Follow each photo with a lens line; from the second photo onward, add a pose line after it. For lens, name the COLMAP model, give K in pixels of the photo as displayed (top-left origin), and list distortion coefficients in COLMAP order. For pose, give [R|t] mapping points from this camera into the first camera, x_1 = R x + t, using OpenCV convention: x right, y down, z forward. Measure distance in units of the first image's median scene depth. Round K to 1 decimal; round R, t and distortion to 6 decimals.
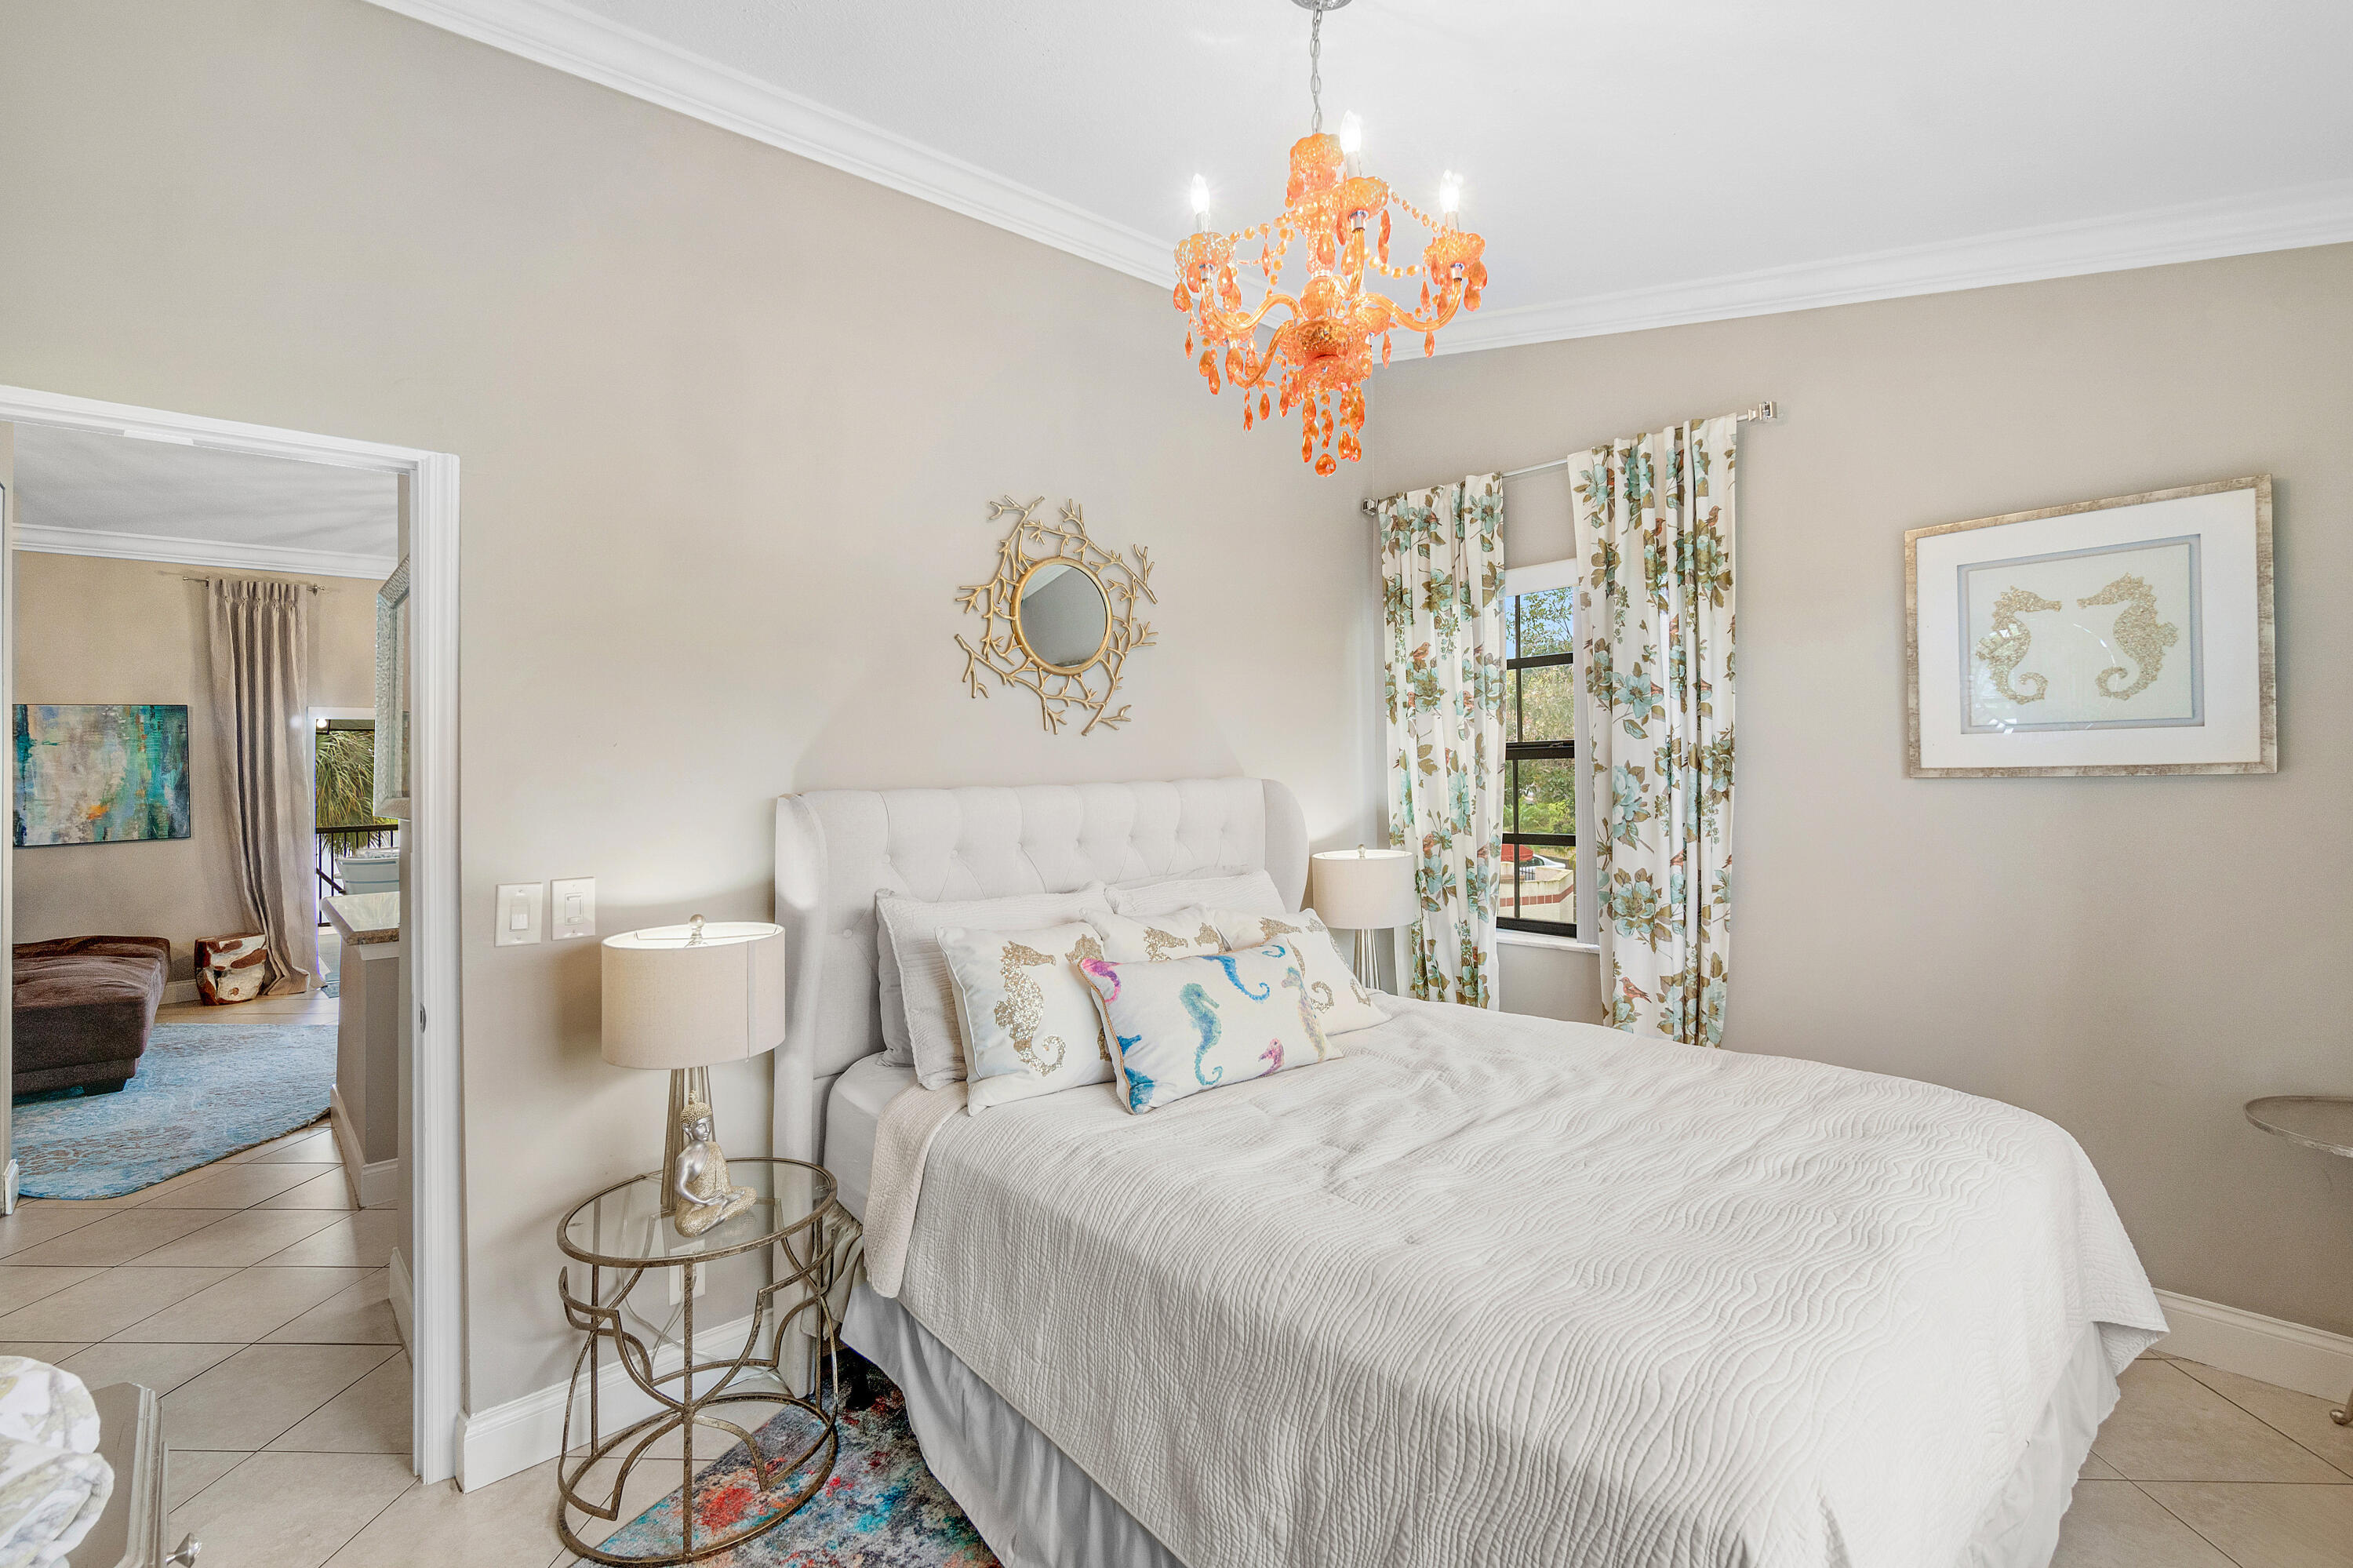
lens RADIAL K [[1031.2, 0, 1174.5], [0, 1031.2, 755.2], [0, 0, 1]] dist [-0.002270, 0.000448]
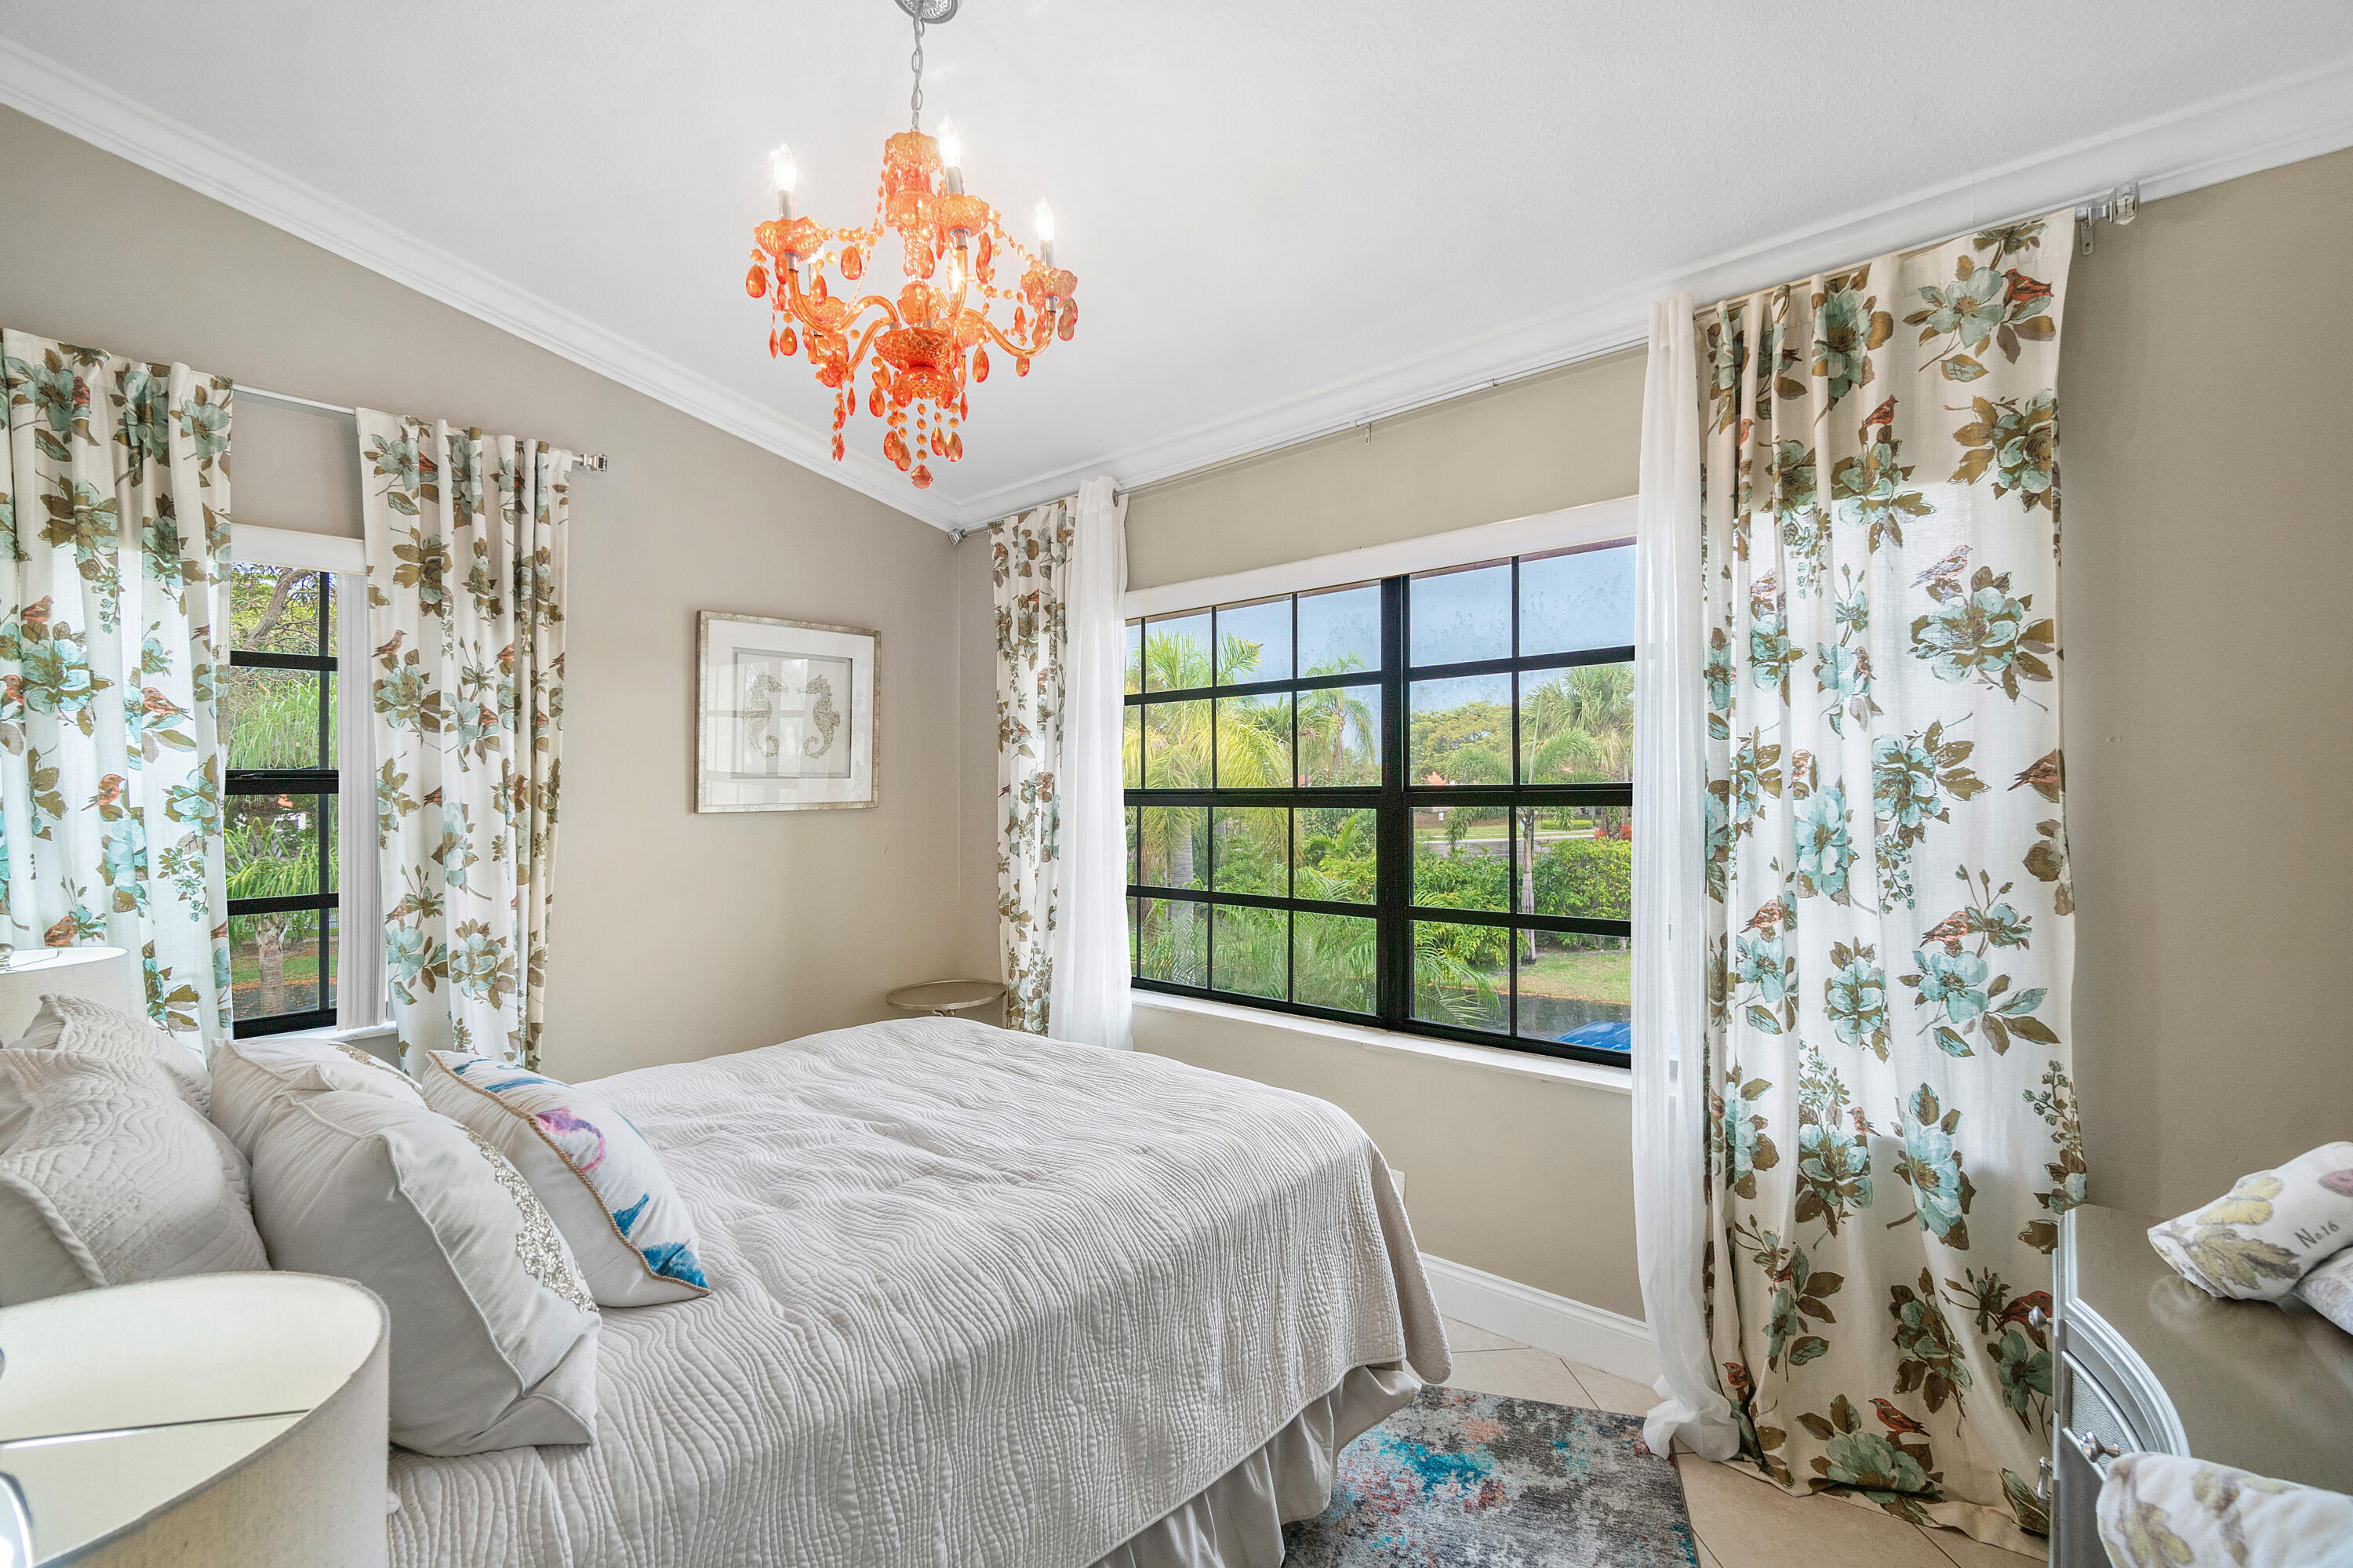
lens RADIAL K [[1031.2, 0, 1166.1], [0, 1031.2, 800.1], [0, 0, 1]] dist [-0.002270, 0.000448]
pose [[-0.095459, 0.014053, 0.995334, -0.491692], [0.004634, 0.999896, -0.013673, 0.023279], [-0.995423, 0.003307, -0.095514, 0.504035]]
